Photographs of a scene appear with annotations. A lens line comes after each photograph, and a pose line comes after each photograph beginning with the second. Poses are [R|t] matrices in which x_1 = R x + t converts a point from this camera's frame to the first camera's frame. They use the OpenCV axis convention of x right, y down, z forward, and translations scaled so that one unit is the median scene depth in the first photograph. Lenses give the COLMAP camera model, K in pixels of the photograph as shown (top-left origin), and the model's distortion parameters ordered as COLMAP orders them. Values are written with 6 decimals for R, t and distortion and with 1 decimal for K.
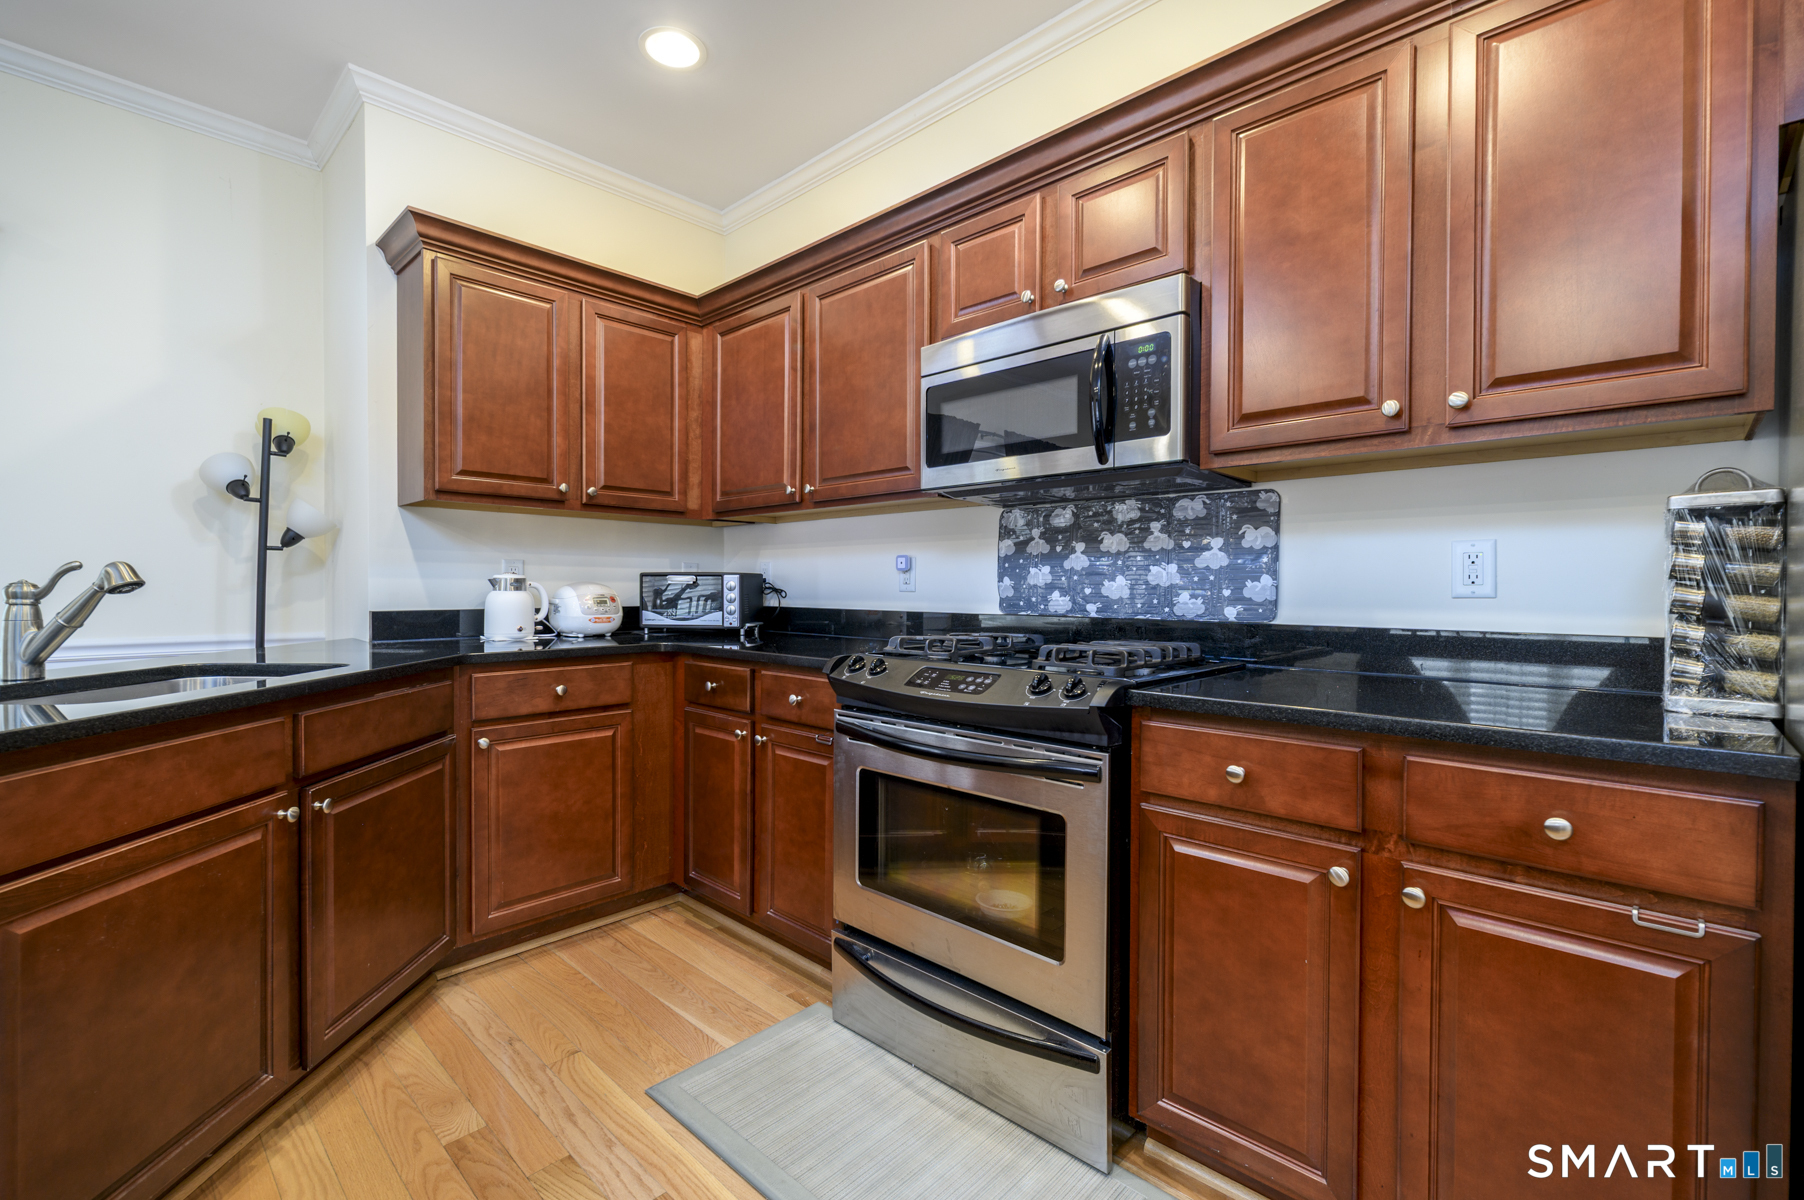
lens RADIAL K [[793.3, 0, 897.5], [0, 793.3, 590.4], [0, 0, 1]] dist [-0.003605, -0.001018]
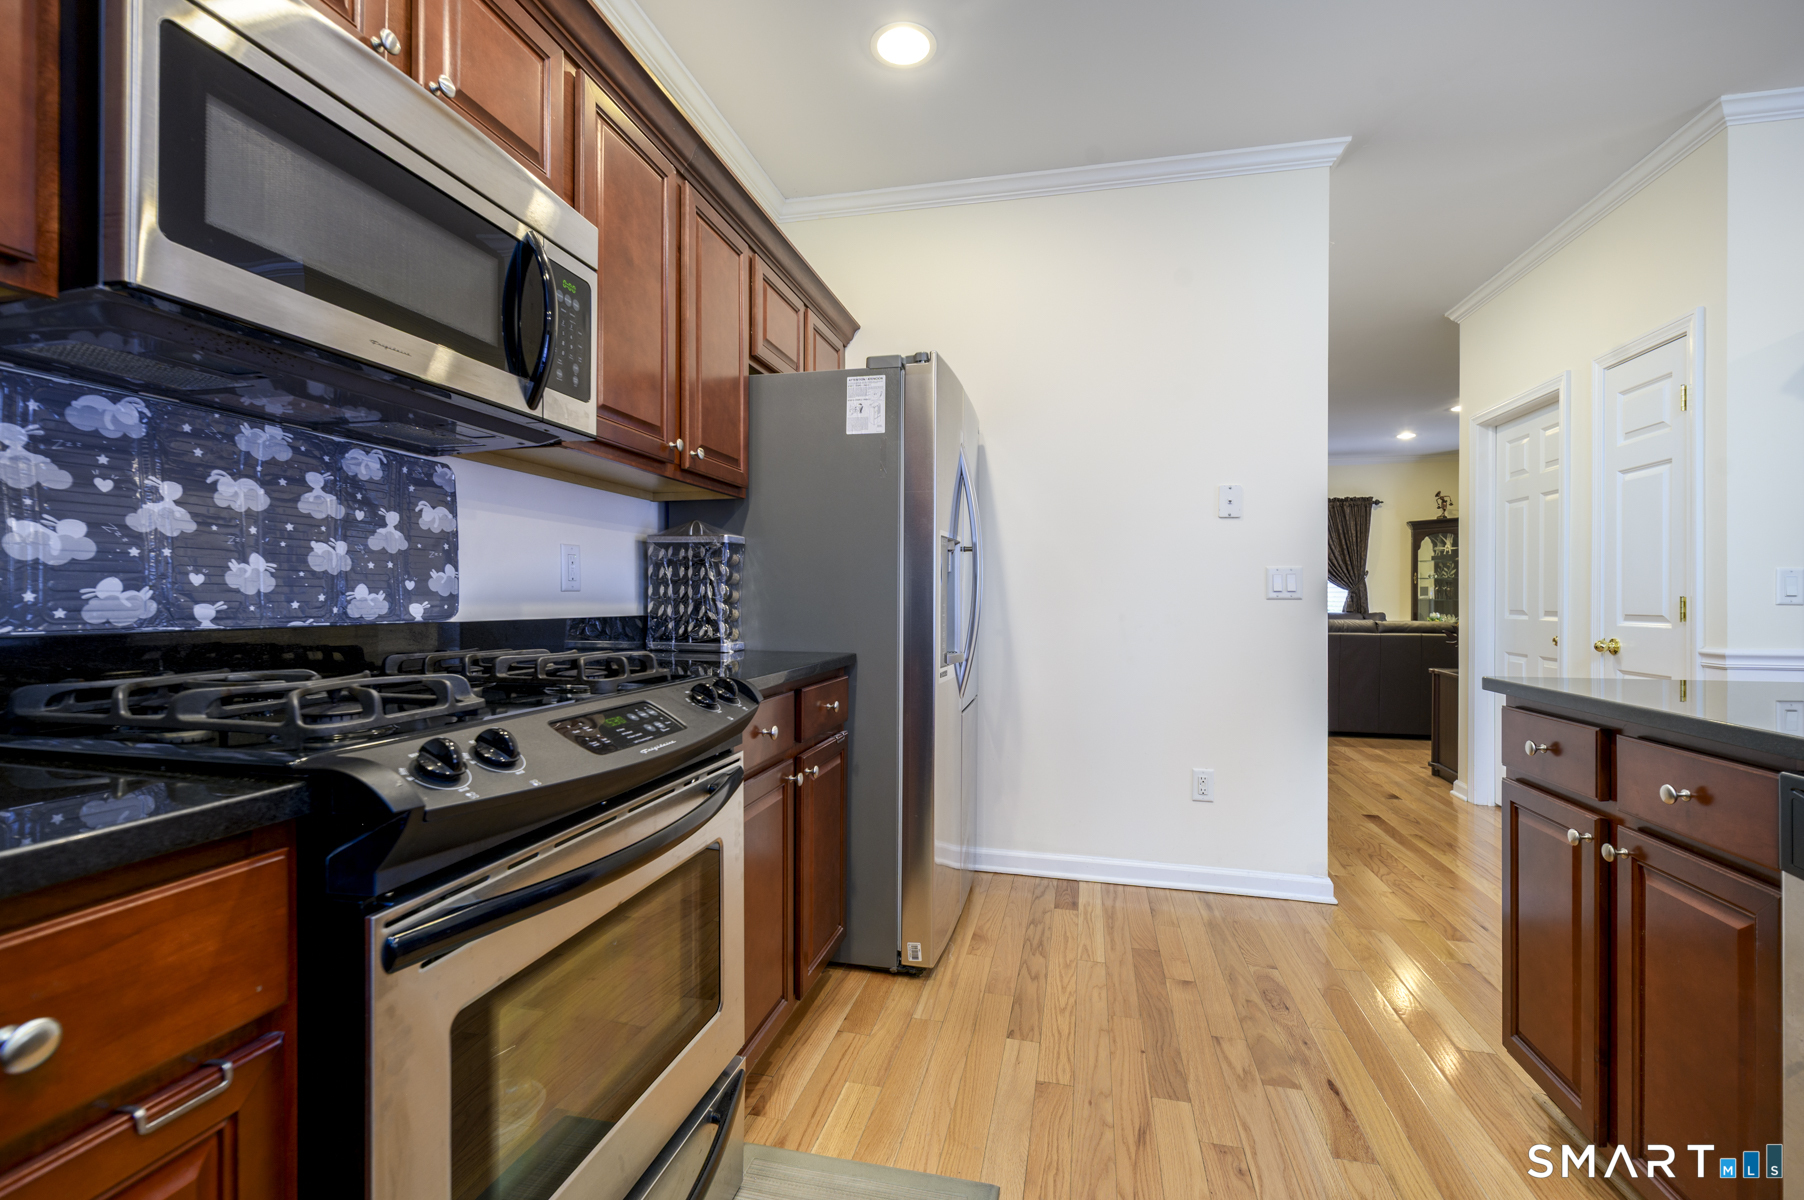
lens RADIAL K [[793.3, 0, 897.5], [0, 793.3, 590.4], [0, 0, 1]] dist [-0.003605, -0.001018]
pose [[-0.514157, -0.000901, 0.857695, -0.466994], [-0.006311, 0.999976, -0.002732, 0.006824], [-0.857673, -0.006818, -0.514151, 0.937777]]
